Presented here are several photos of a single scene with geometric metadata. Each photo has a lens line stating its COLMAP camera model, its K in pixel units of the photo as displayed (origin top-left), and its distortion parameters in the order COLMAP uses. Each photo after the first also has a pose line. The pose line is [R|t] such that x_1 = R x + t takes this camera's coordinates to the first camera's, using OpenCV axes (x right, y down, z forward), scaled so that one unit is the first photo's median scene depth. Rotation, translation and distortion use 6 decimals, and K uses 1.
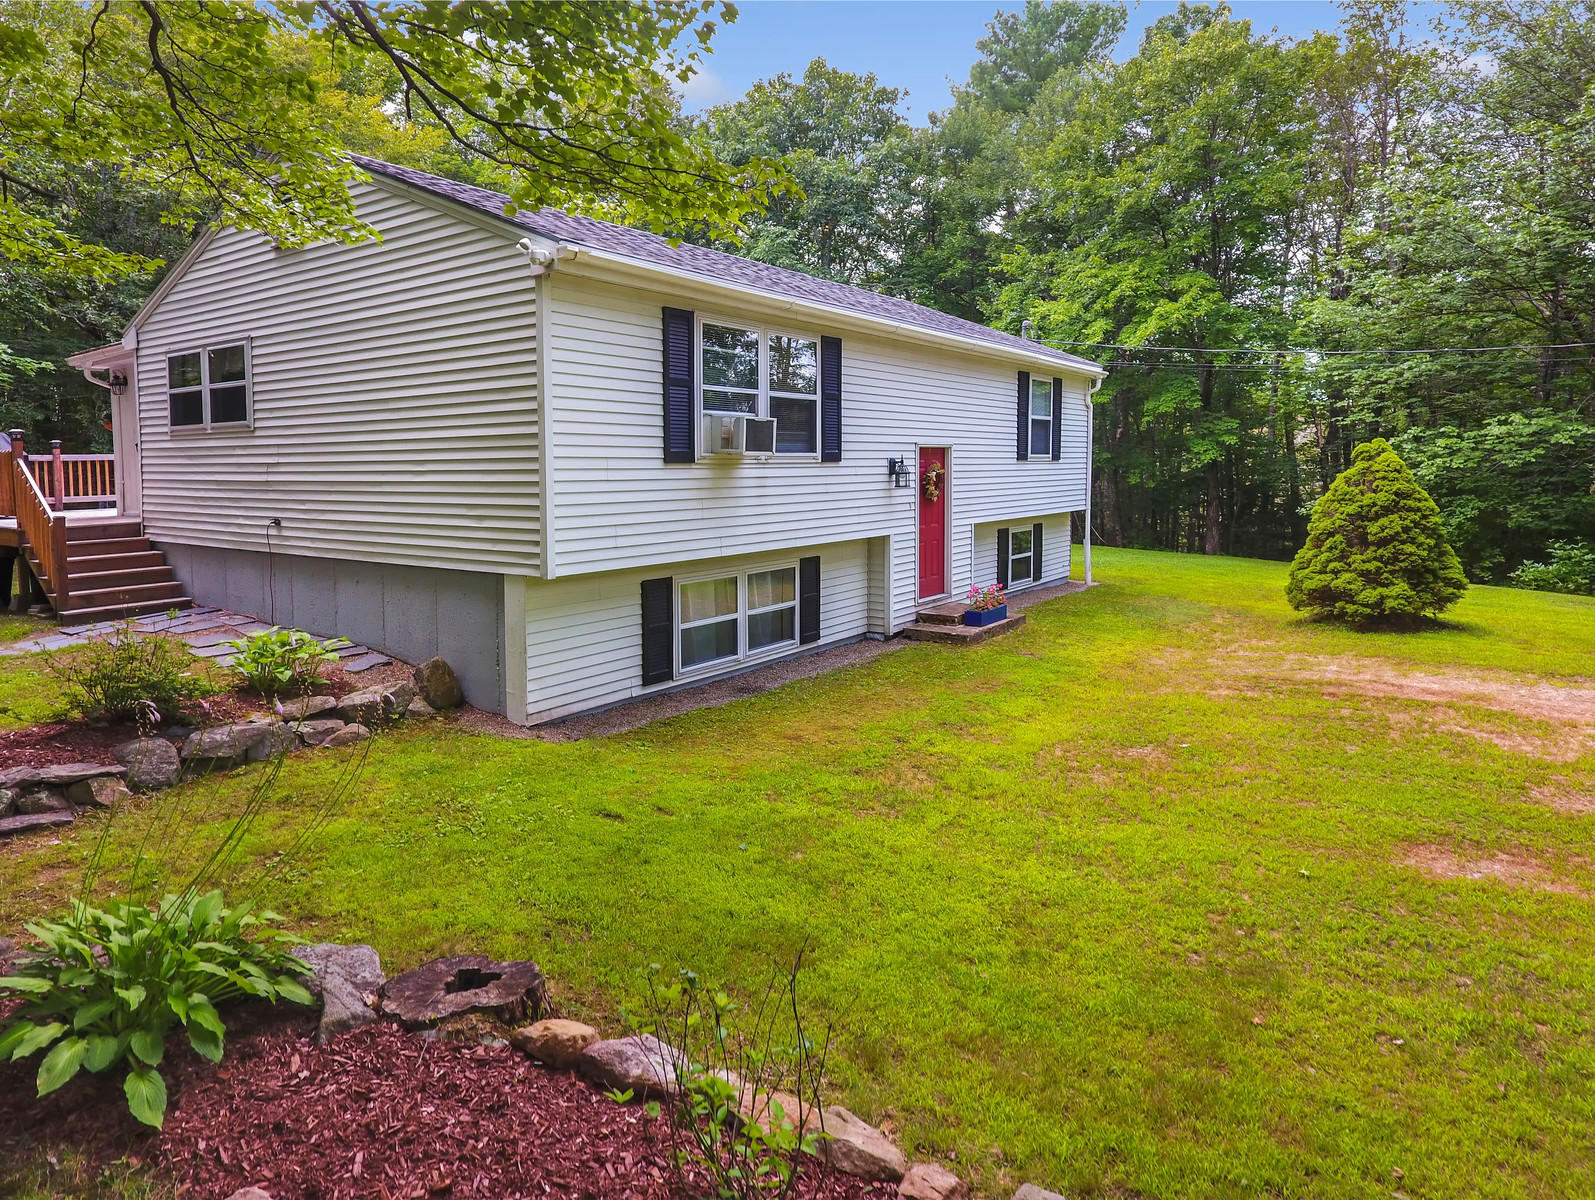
lens RADIAL K [[937.0, 0, 823.6], [0, 937.0, 517.9], [0, 0, 1]] dist [-0.000714, 0.001679]
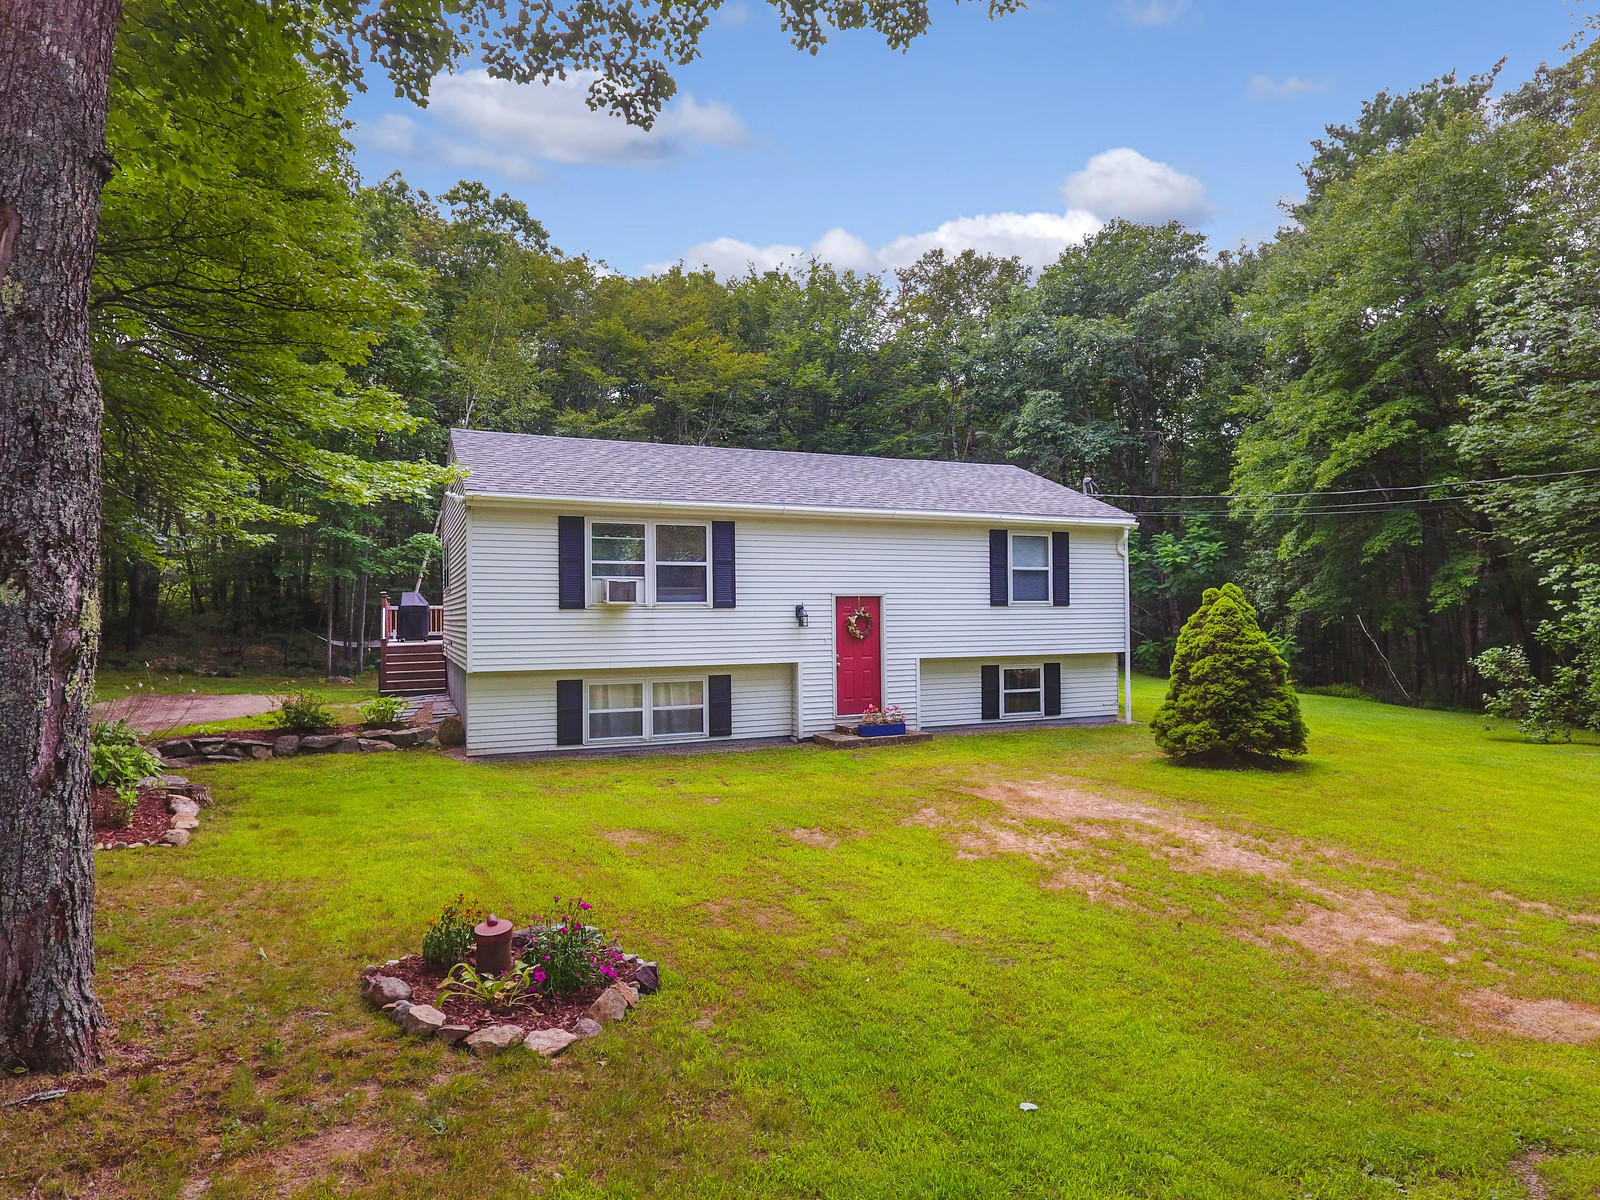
lens RADIAL K [[939.9, 0, 799.0], [0, 939.9, 607.3], [0, 0, 1]] dist [-0.000714, 0.001679]
pose [[0.855158, -0.004125, -0.518351, 0.835282], [-0.027891, 0.998154, -0.053955, 0.012954], [0.517616, 0.060598, 0.853464, -0.163131]]
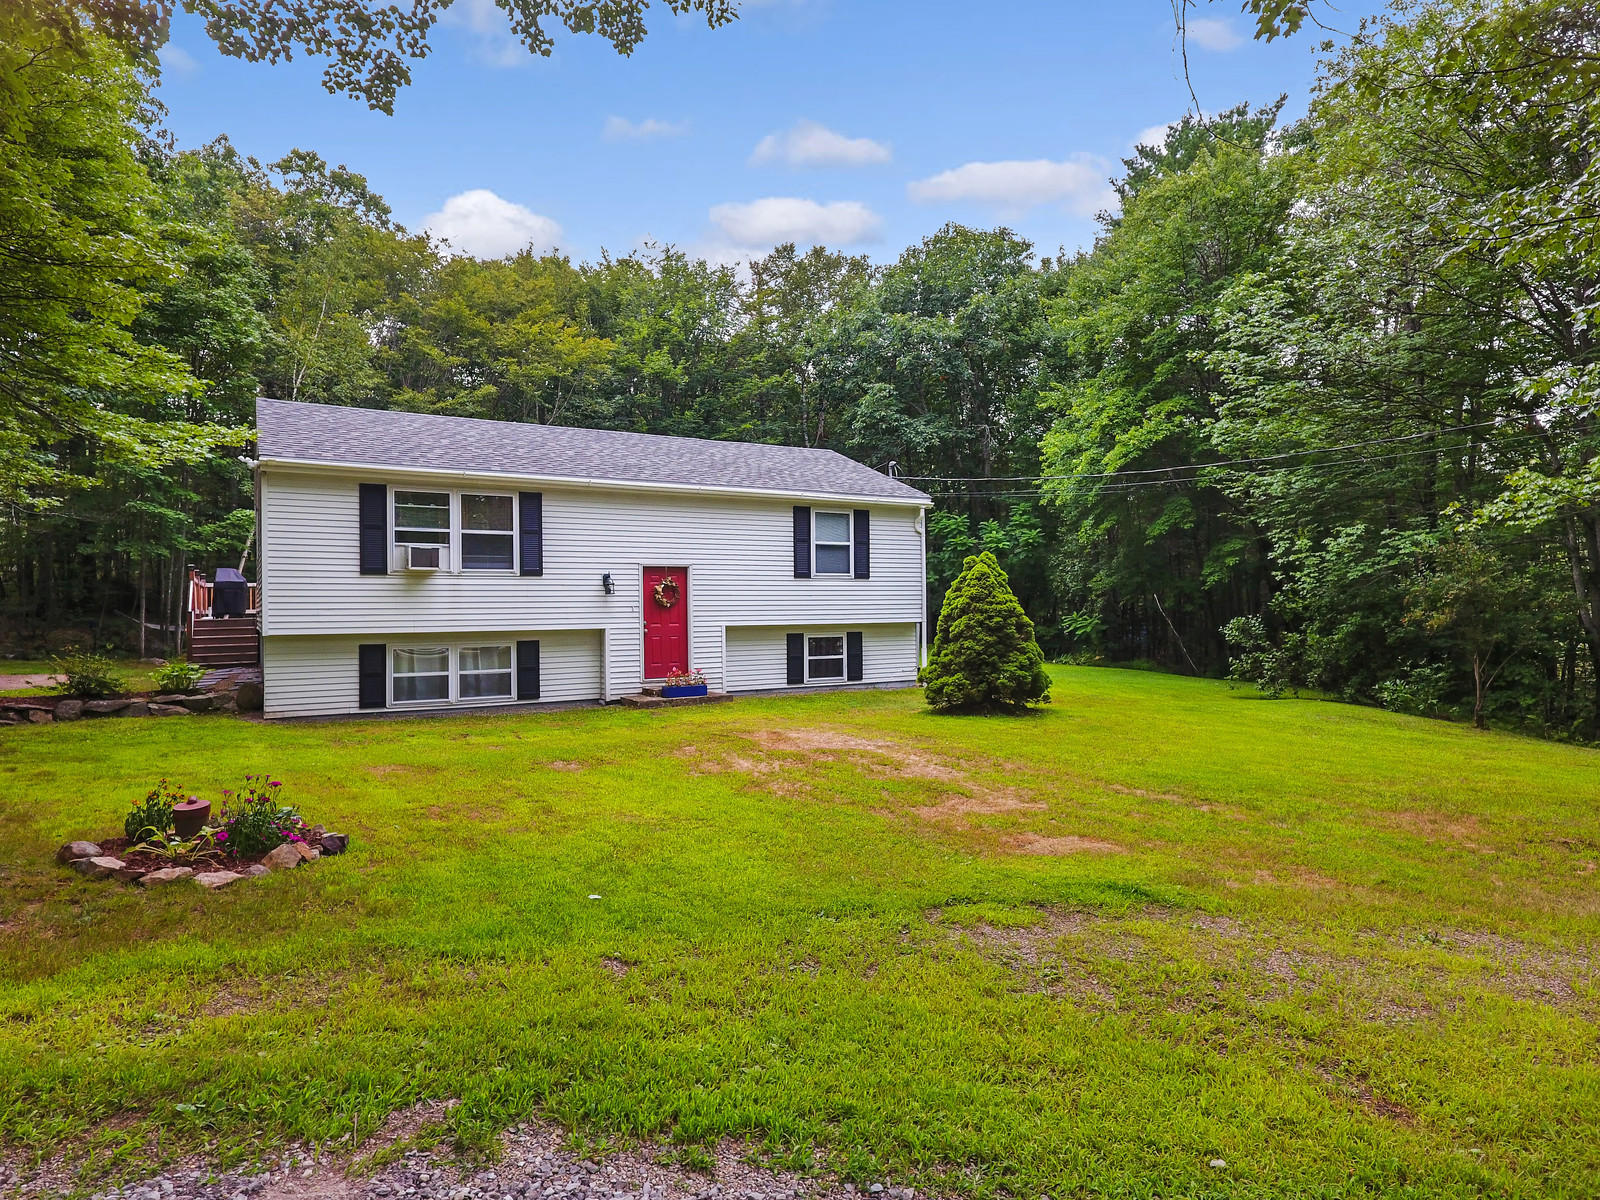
lens RADIAL K [[939.9, 0, 791.1], [0, 939.9, 600.4], [0, 0, 1]] dist [-0.000714, 0.001679]
pose [[0.912626, -0.003826, -0.408778, 0.977825], [-0.021524, 0.998119, -0.057397, 0.055067], [0.408229, 0.061180, 0.910827, -0.184683]]
